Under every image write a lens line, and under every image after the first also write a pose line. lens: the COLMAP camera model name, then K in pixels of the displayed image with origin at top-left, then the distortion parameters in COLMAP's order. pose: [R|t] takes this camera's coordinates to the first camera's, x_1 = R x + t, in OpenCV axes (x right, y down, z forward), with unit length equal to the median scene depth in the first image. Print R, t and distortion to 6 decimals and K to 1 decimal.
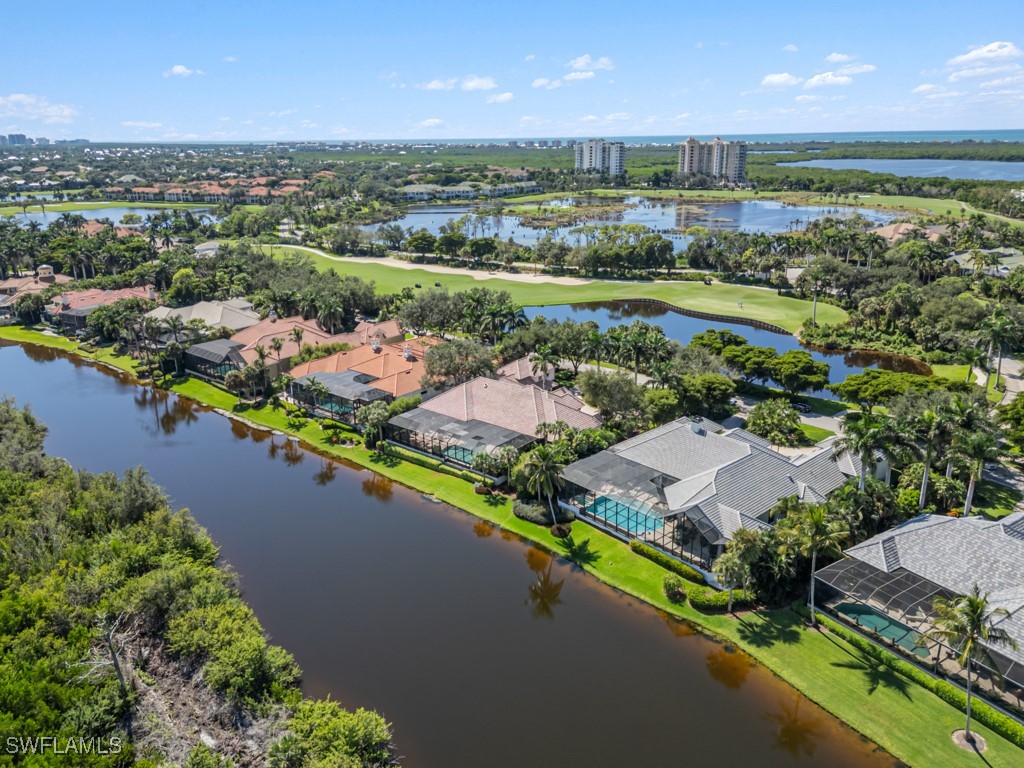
lens RADIAL K [[728.4, 0, 495.1], [0, 728.4, 384.1], [0, 0, 1]] dist [0.051868, -0.076139]
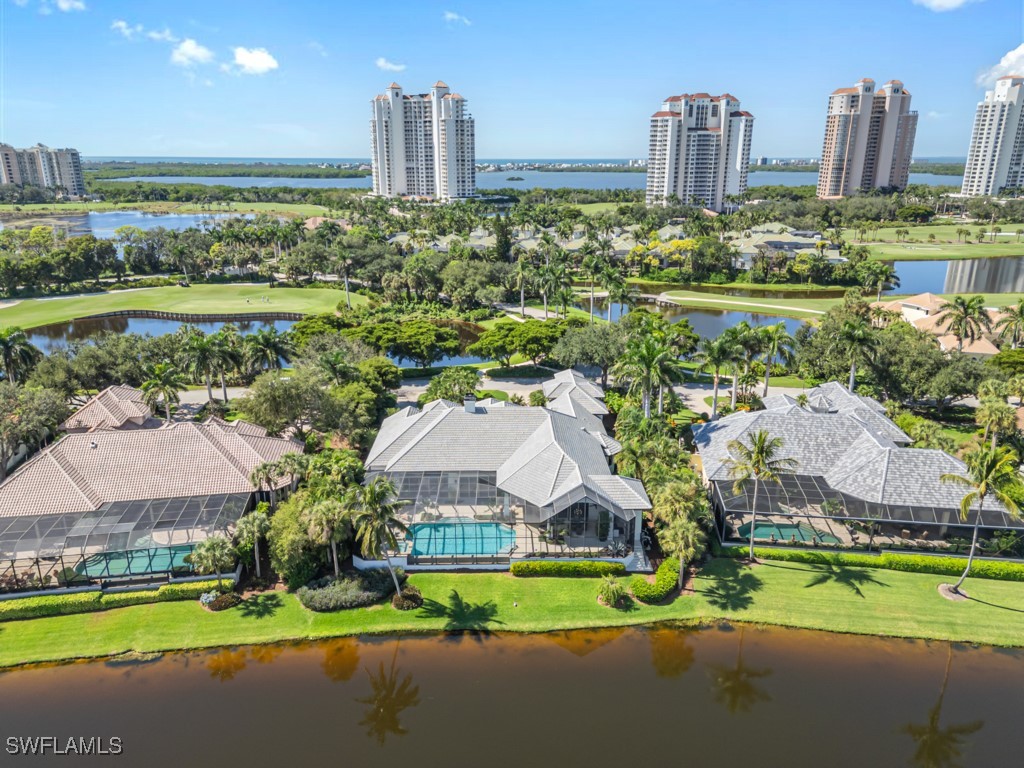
lens RADIAL K [[716.5, 0, 510.2], [0, 716.5, 380.2], [0, 0, 1]] dist [0.055316, -0.050640]
pose [[0.639146, -0.209402, 0.740029, -0.268563], [0.230842, 0.970086, 0.075128, -0.017664], [-0.733624, 0.122812, 0.668366, 0.428600]]
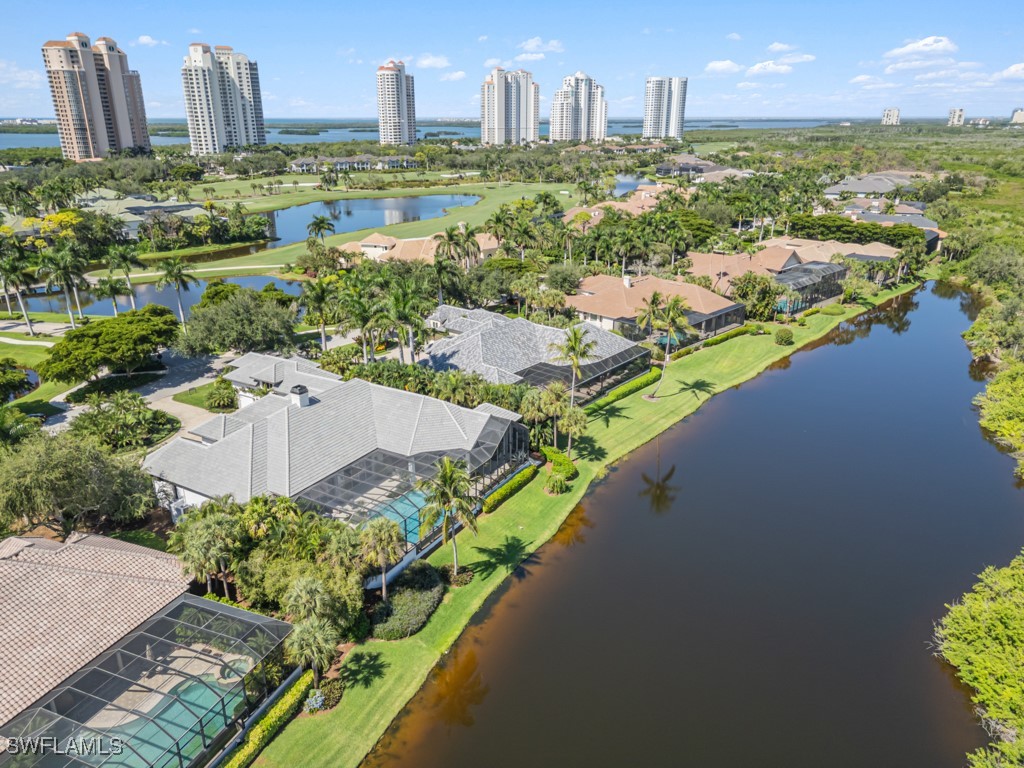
lens RADIAL K [[716.5, 0, 510.2], [0, 716.5, 380.2], [0, 0, 1]] dist [0.055316, -0.050640]
pose [[-0.323794, -0.305092, 0.895587, -0.407901], [0.299680, 0.864772, 0.402942, -0.176193], [-0.897413, 0.398860, -0.188578, 0.922598]]
